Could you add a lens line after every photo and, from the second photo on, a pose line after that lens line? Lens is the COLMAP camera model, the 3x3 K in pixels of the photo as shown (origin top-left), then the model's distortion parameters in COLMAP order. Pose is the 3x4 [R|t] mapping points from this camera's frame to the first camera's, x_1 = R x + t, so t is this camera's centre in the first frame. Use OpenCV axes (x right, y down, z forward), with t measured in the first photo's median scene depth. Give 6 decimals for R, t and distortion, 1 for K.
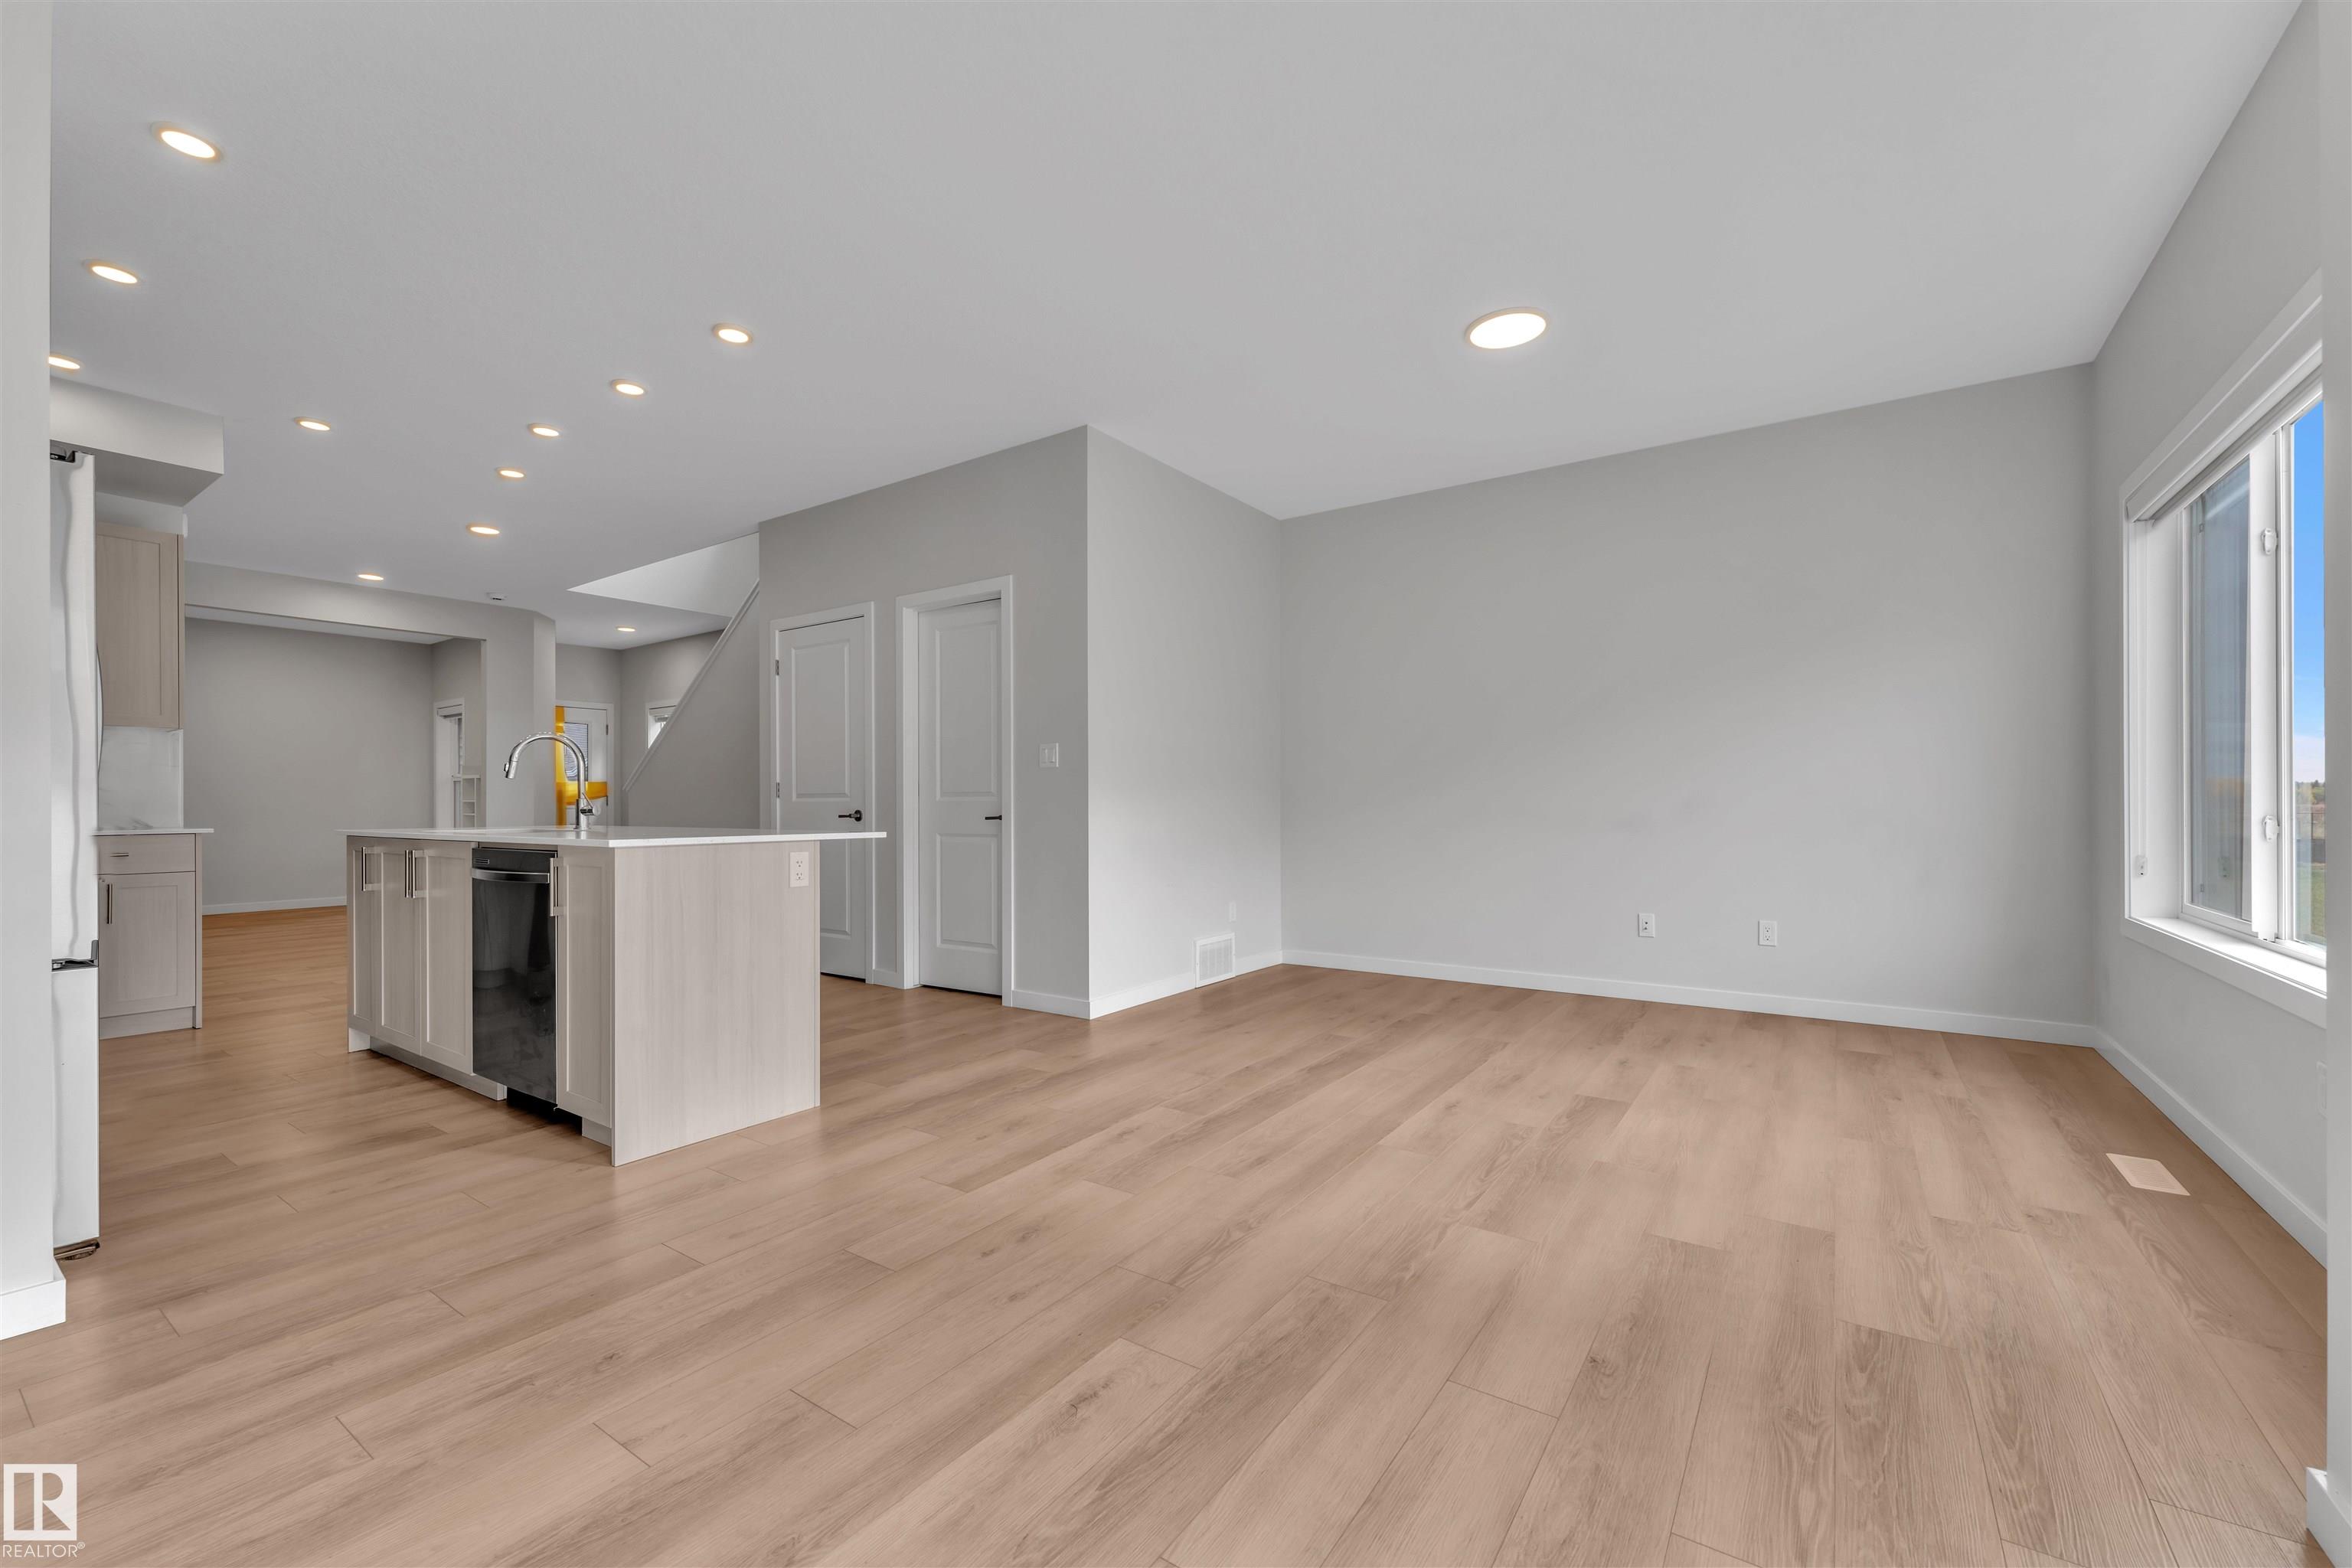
lens RADIAL K [[956.9, 0, 1170.0], [0, 956.9, 785.6], [0, 0, 1]] dist [-0.002827, 0.000497]
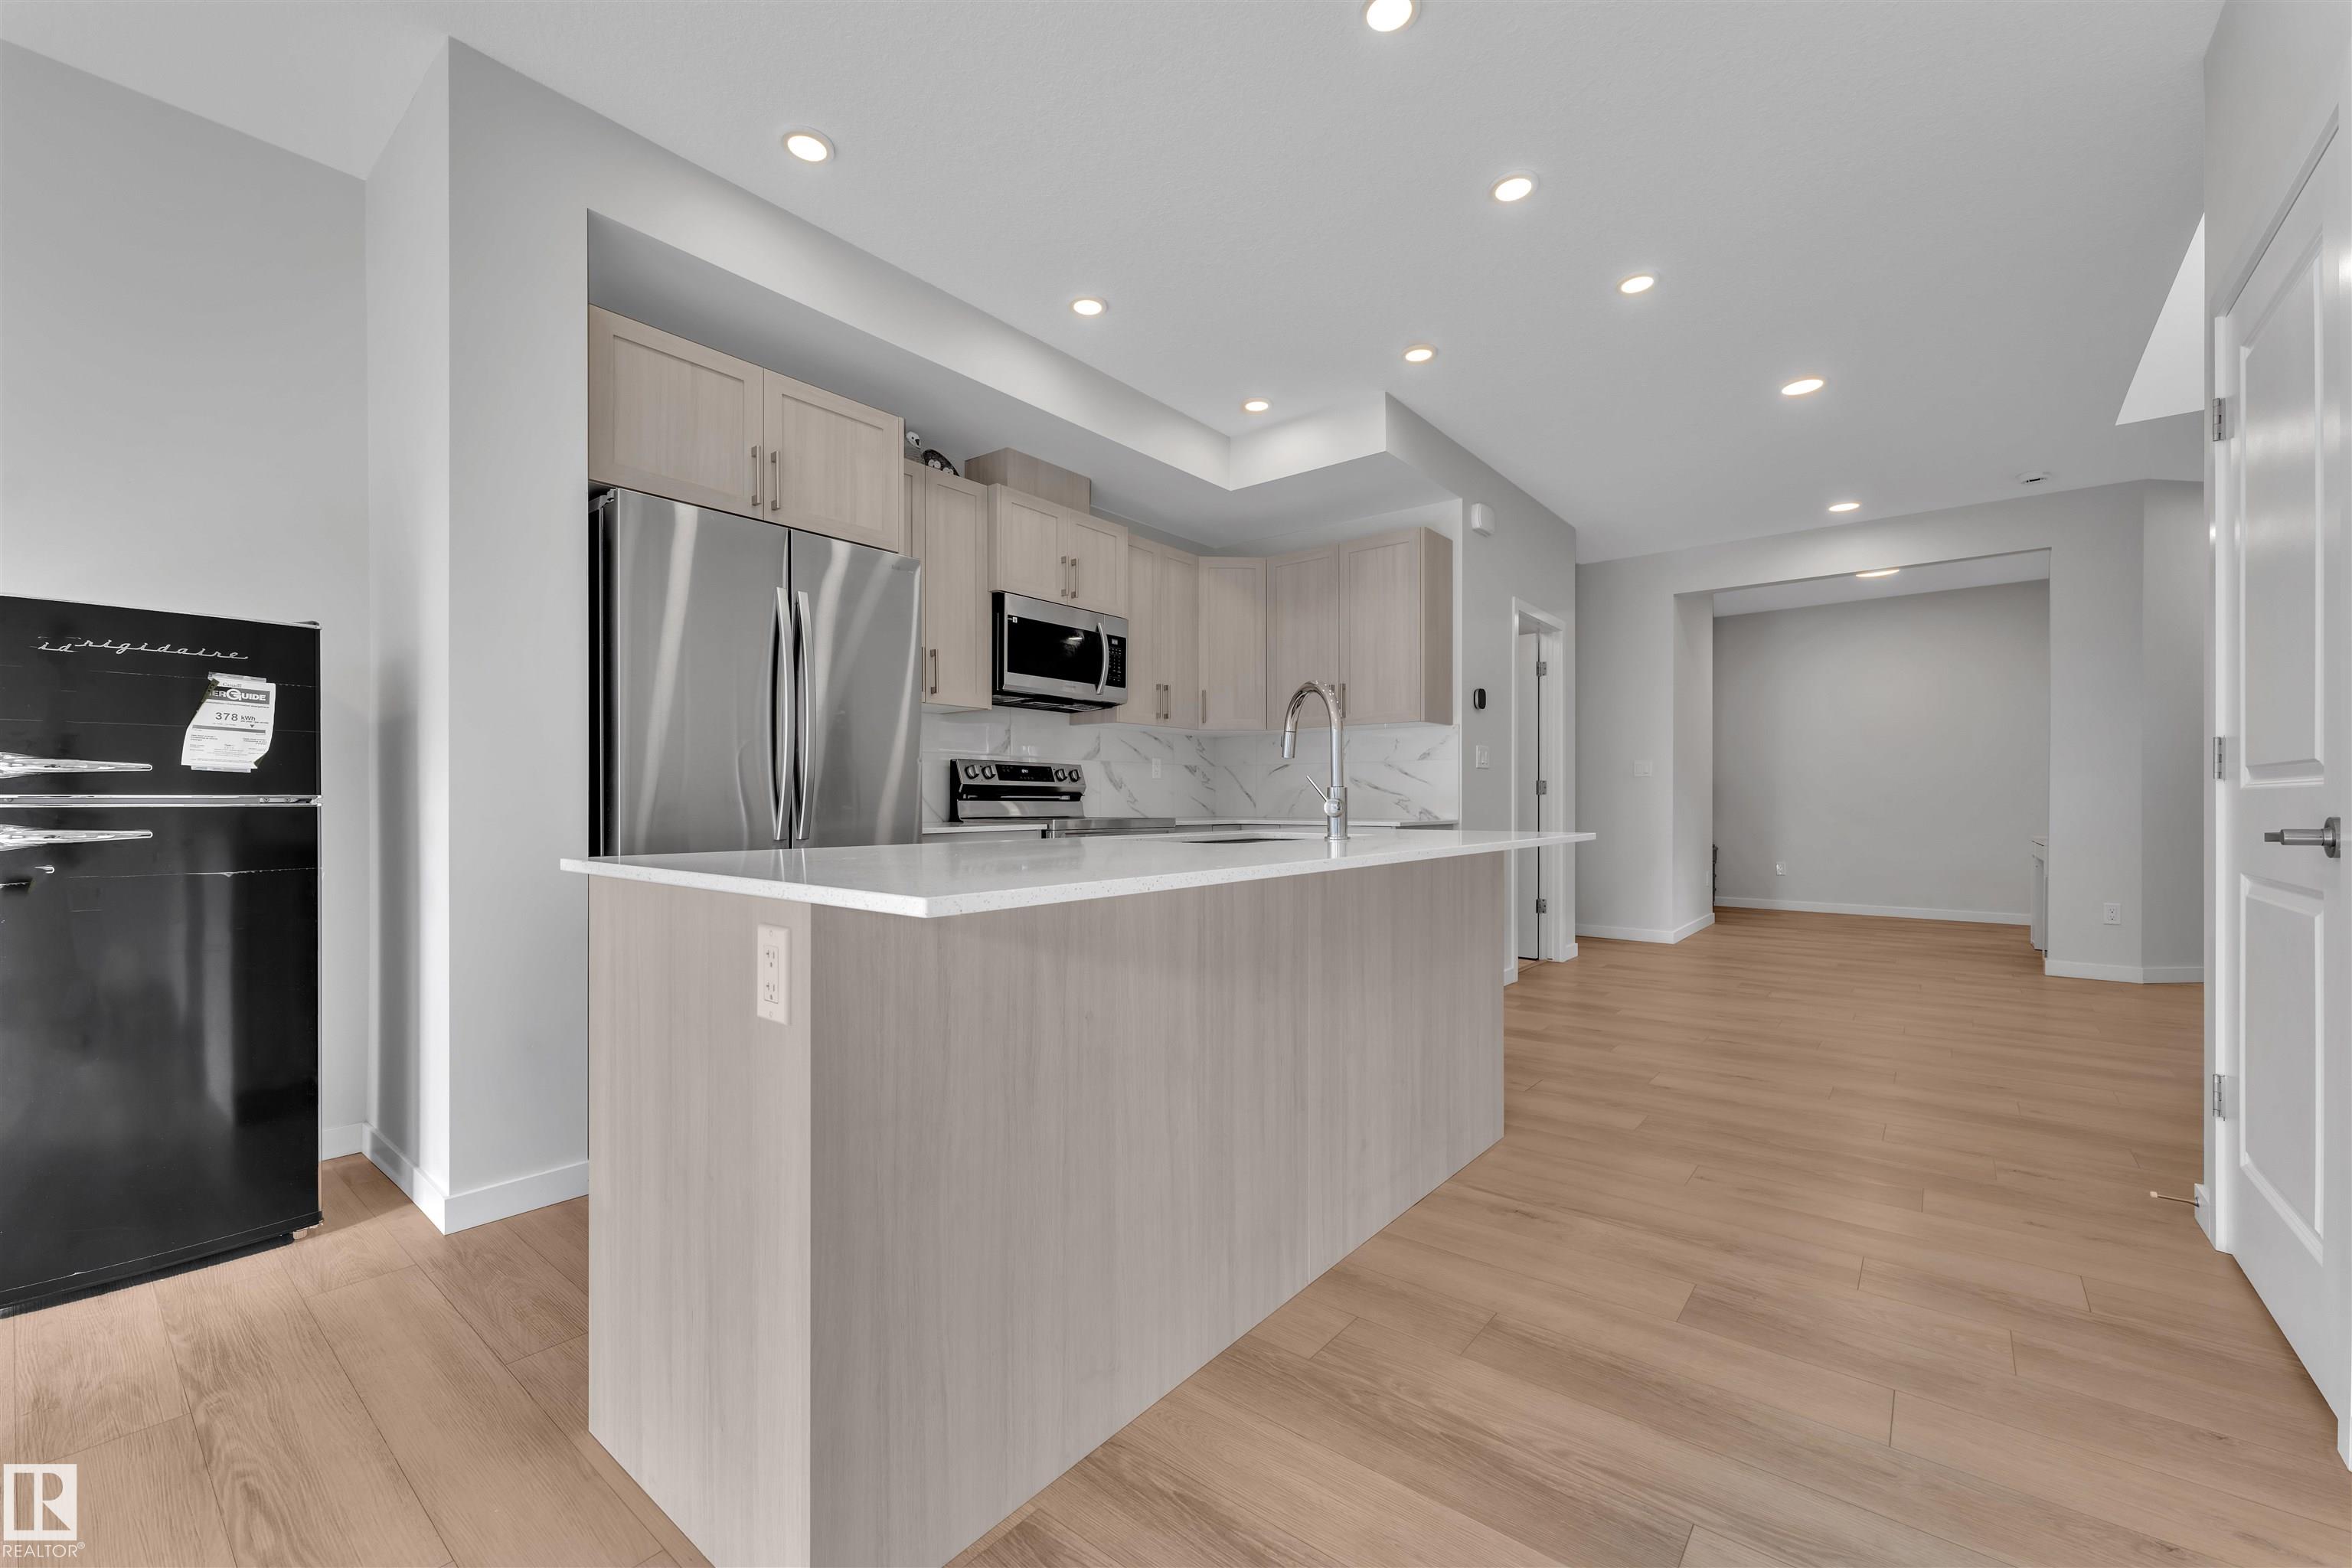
lens RADIAL K [[956.9, 0, 1170.0], [0, 956.9, 785.6], [0, 0, 1]] dist [-0.002827, 0.000497]
pose [[-0.082812, -0.010319, -0.996512, -0.029437], [0.016417, 0.999797, -0.011718, 0.020731], [0.996430, -0.017330, -0.082626, 1.036959]]
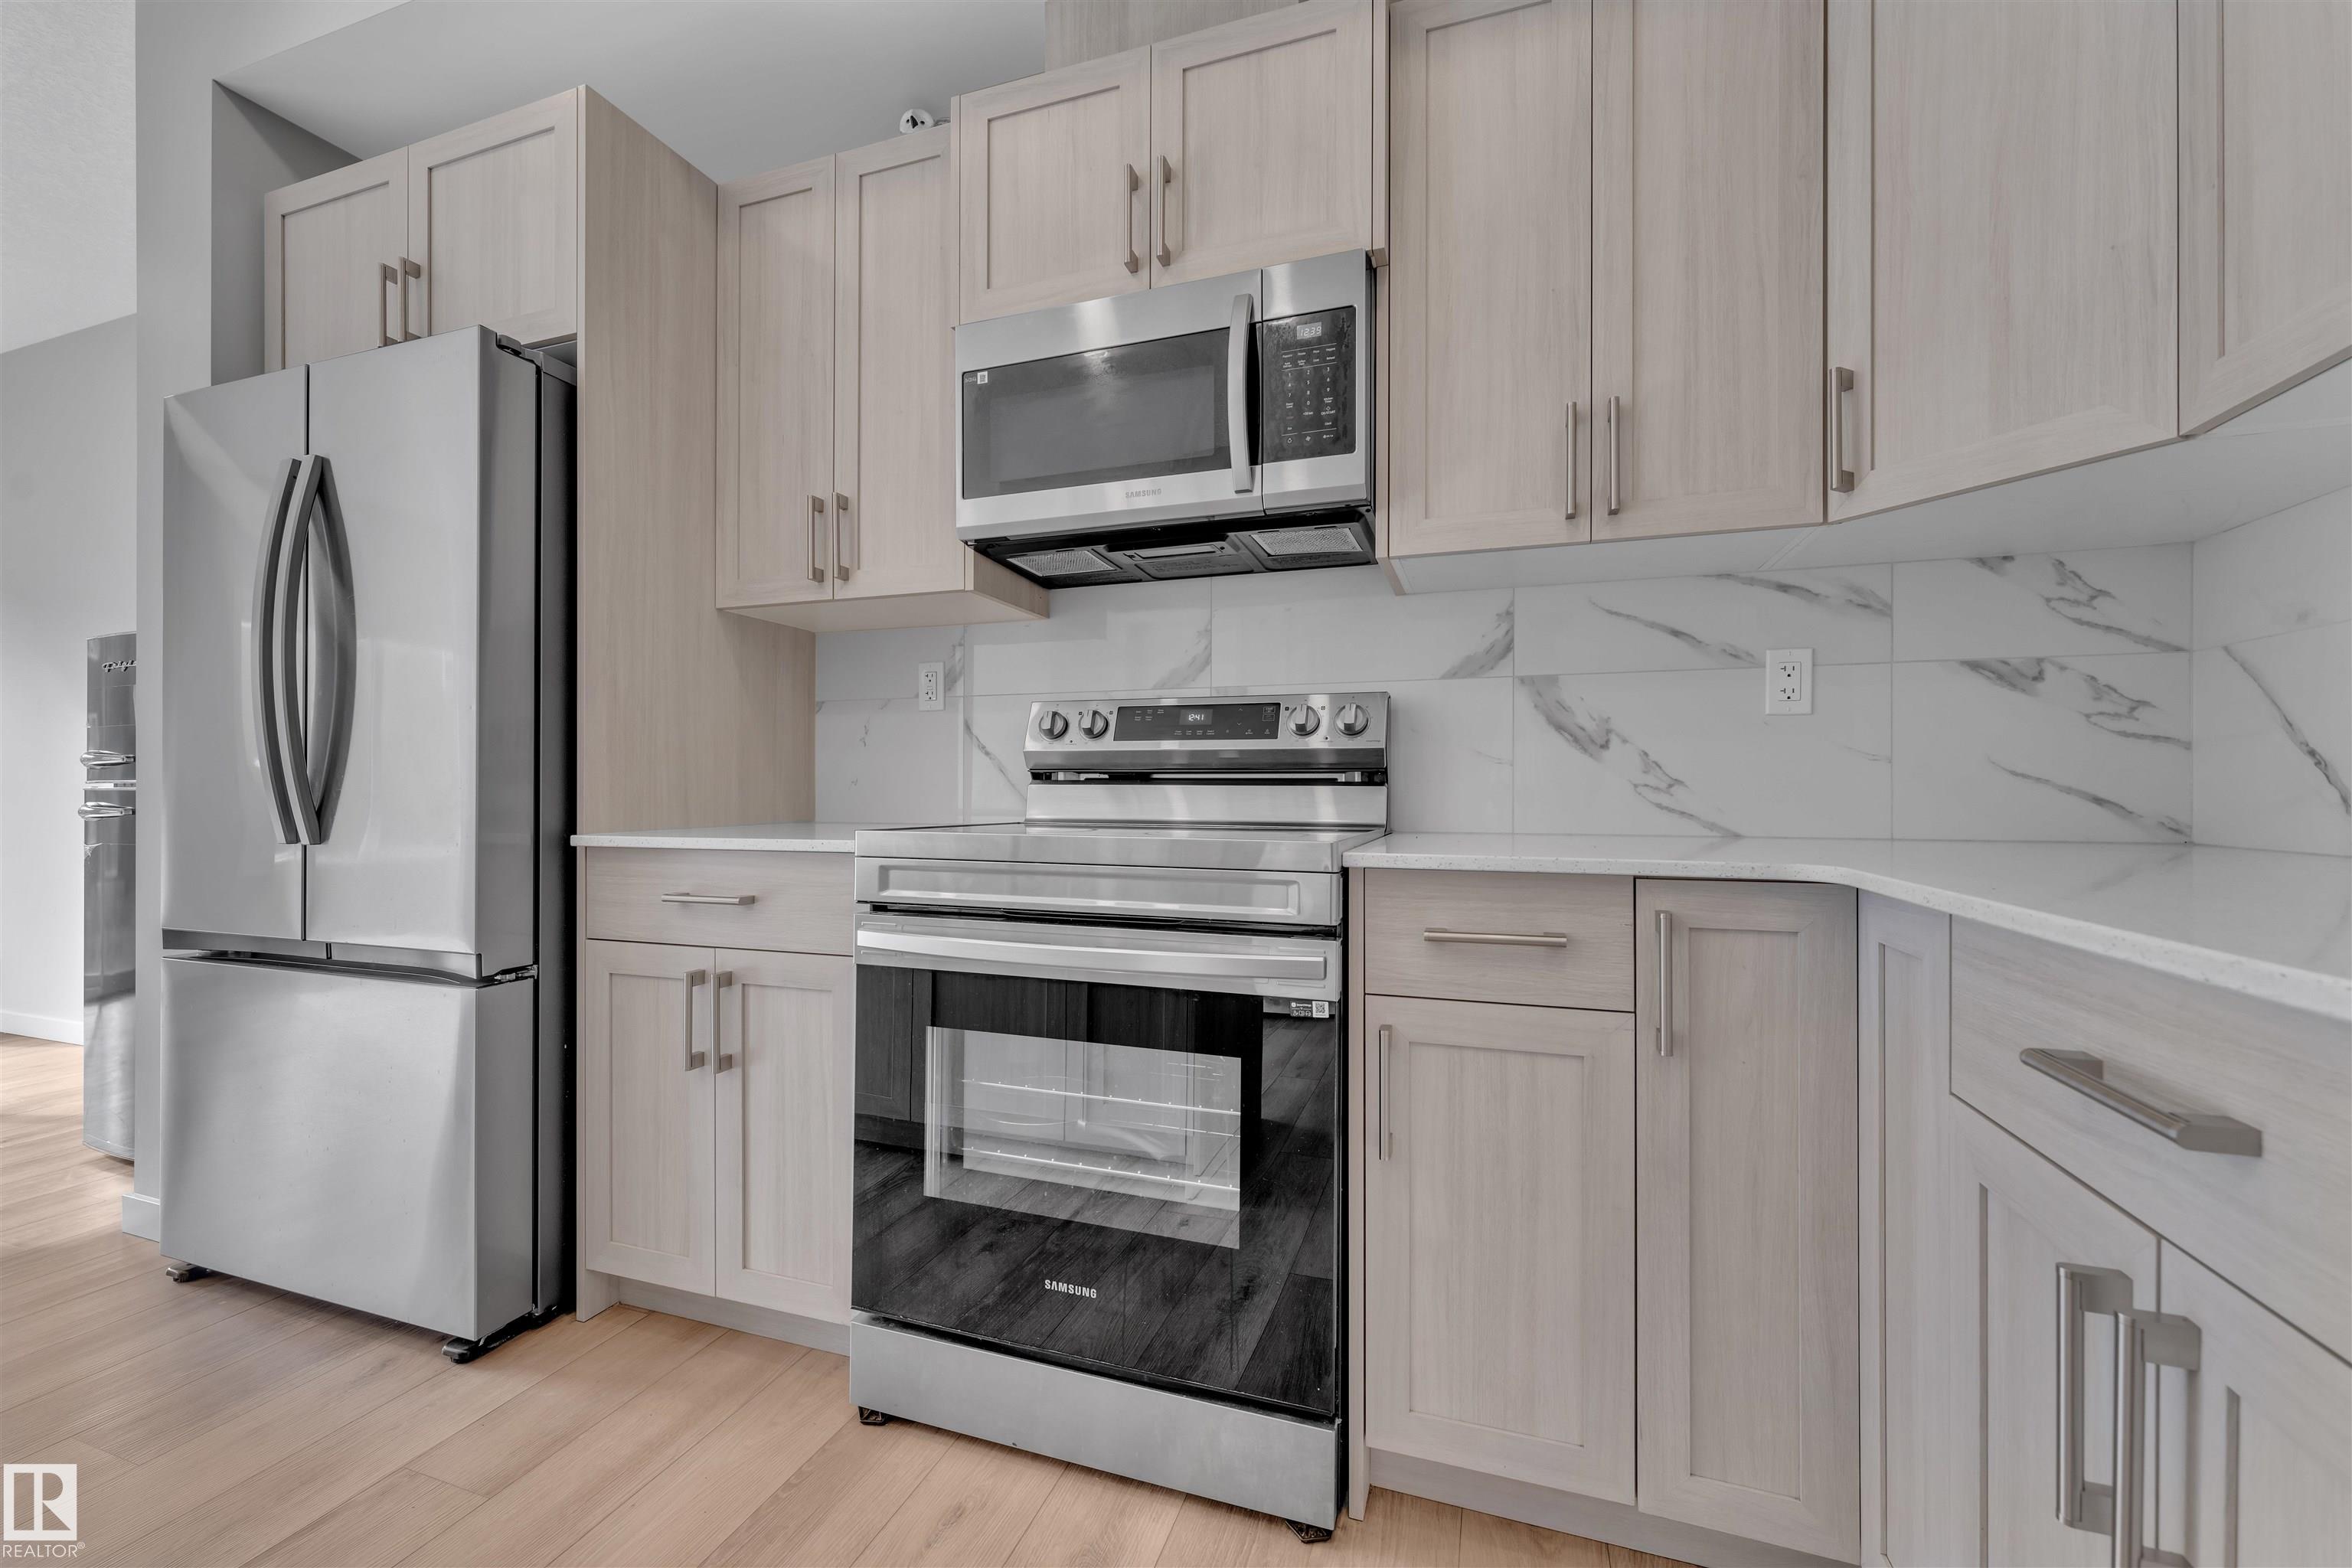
lens RADIAL K [[956.9, 0, 1170.0], [0, 956.9, 785.6], [0, 0, 1]] dist [-0.002827, 0.000497]
pose [[-0.968771, 0.005322, -0.247900, -1.079873], [0.009603, 0.999825, -0.016064, 0.031643], [0.247771, -0.017943, -0.968652, 1.268609]]
